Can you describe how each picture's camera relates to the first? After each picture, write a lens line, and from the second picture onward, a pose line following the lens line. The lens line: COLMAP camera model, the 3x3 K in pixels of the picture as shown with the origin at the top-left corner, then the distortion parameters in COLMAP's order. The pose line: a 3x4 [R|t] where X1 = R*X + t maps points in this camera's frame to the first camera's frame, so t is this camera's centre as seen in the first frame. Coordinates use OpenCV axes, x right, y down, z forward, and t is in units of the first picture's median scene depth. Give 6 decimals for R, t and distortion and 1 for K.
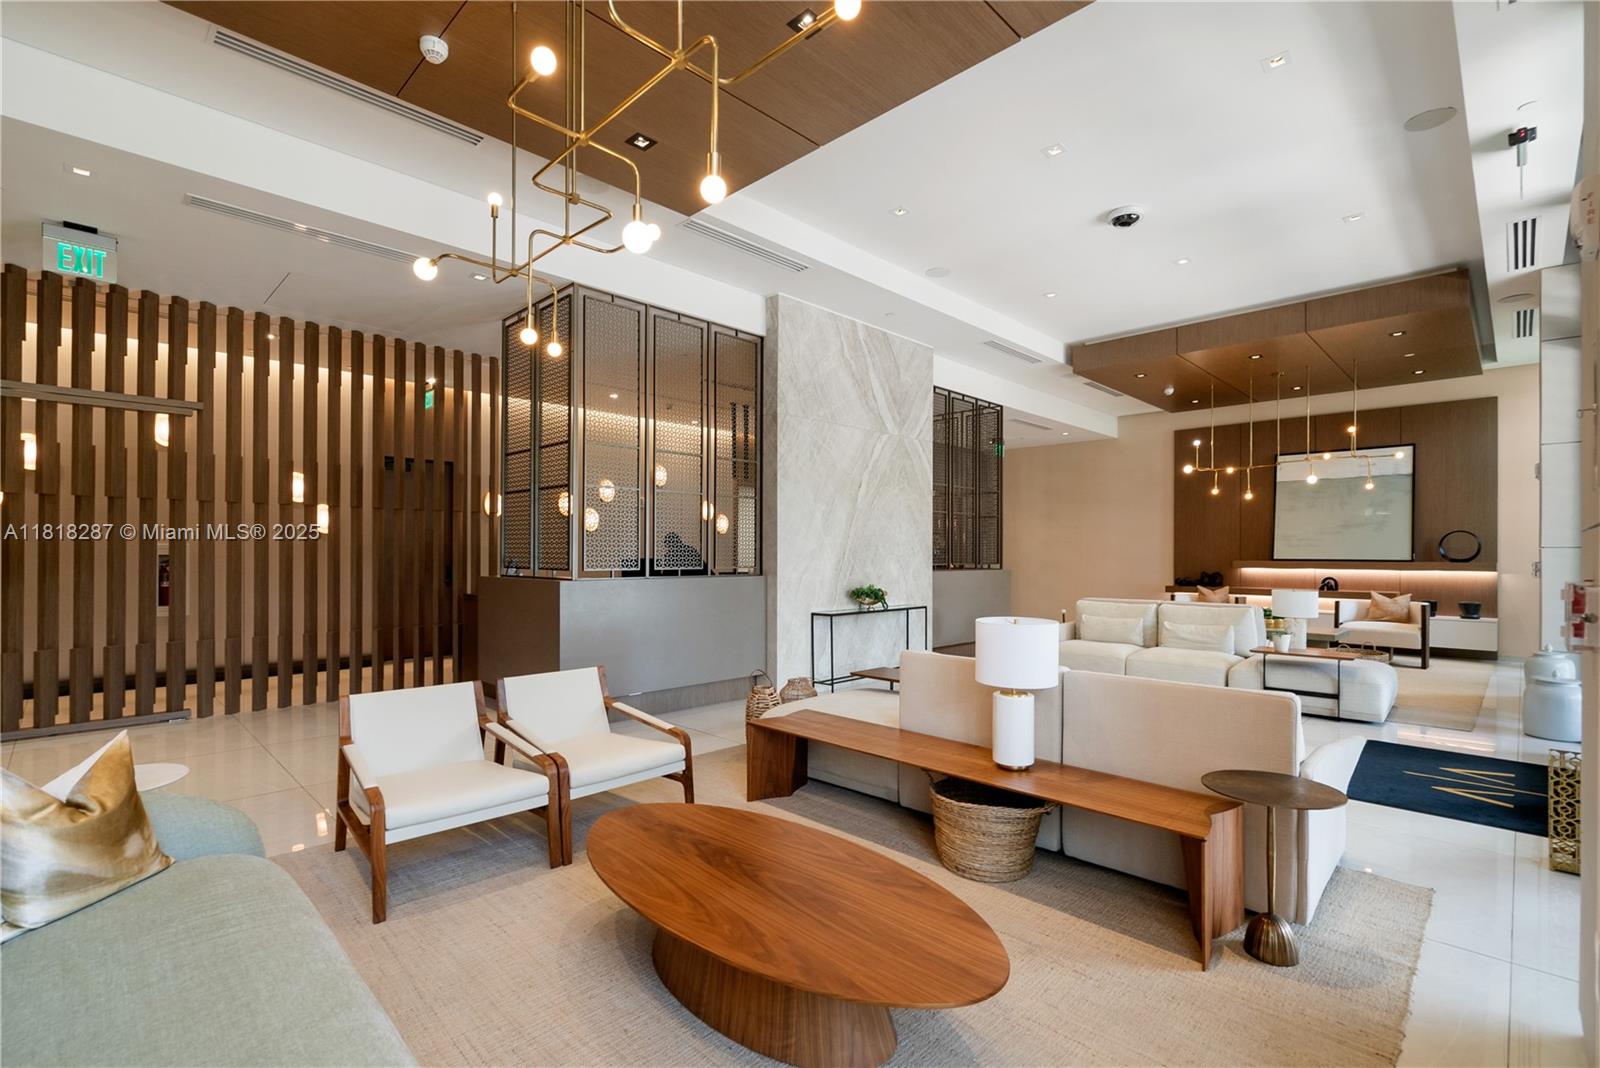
lens RADIAL K [[746.0, 0, 794.8], [0, 746.0, 546.6], [0, 0, 1]] dist [-0.011284, -0.000026]
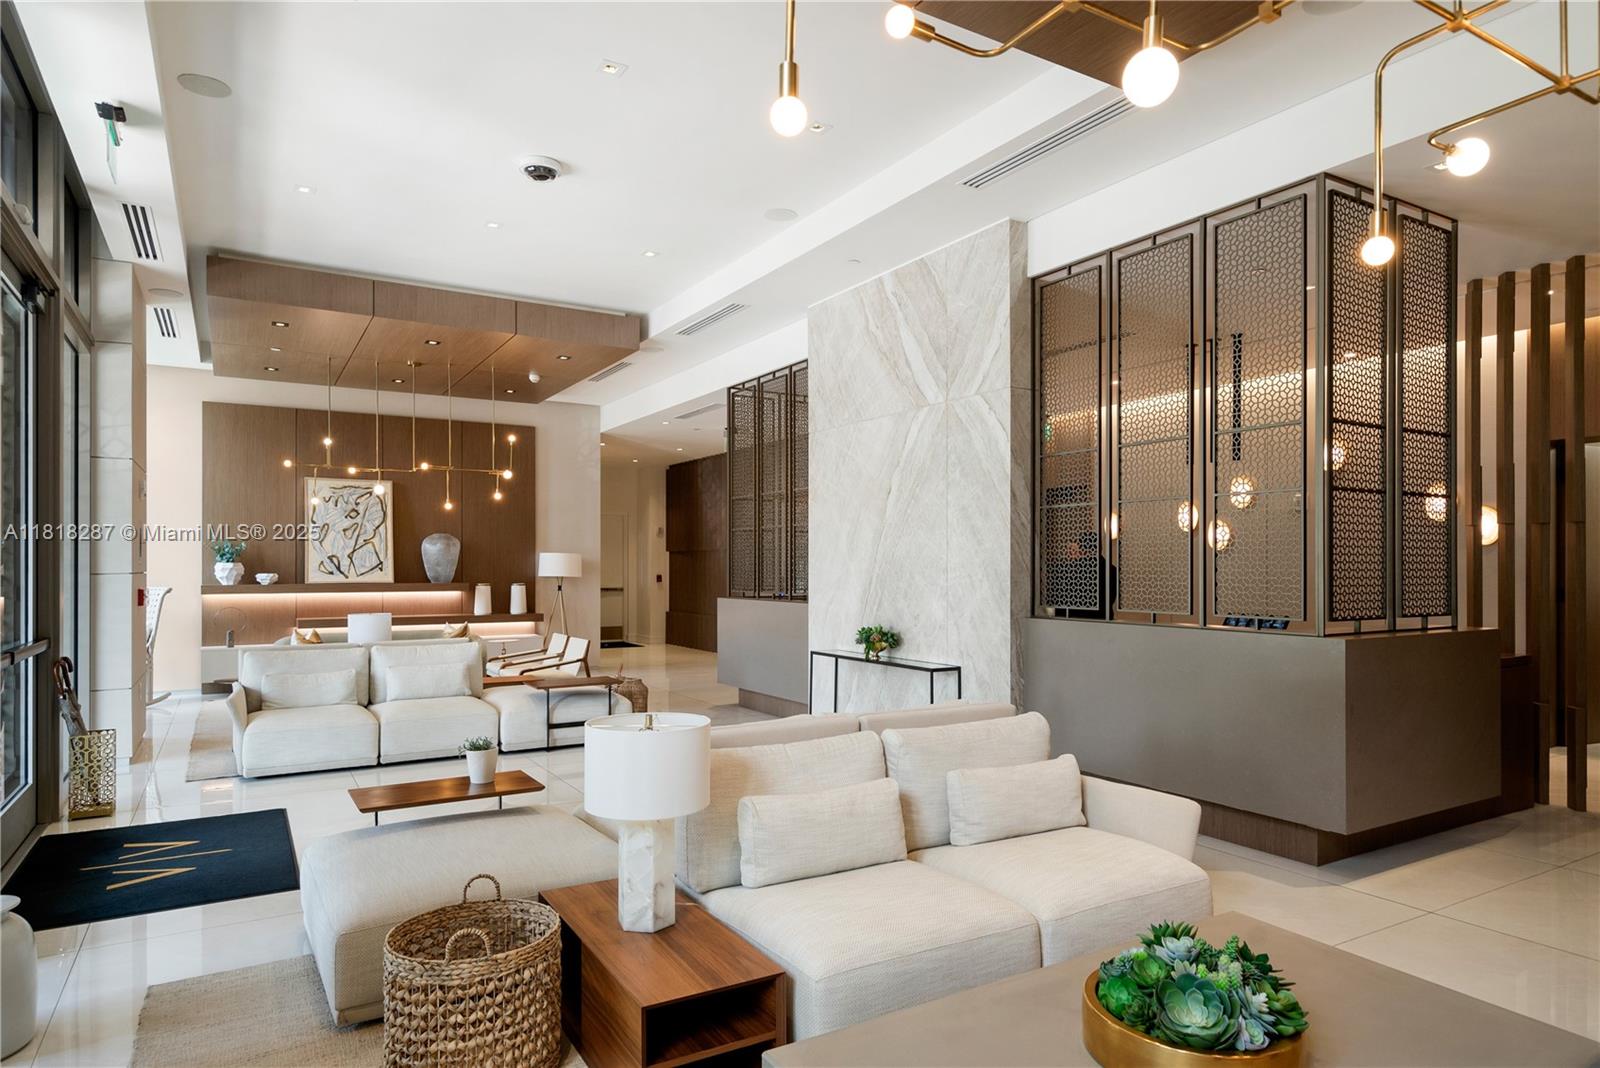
lens RADIAL K [[938.9, 0, 770.7], [0, 938.9, 564.0], [0, 0, 1]] dist [-0.004213, -0.000050]
pose [[-0.273143, -0.007133, -0.961947, 1.018699], [0.004029, 0.999955, -0.008559, -0.001882], [0.961965, -0.006214, -0.273103, 1.139299]]
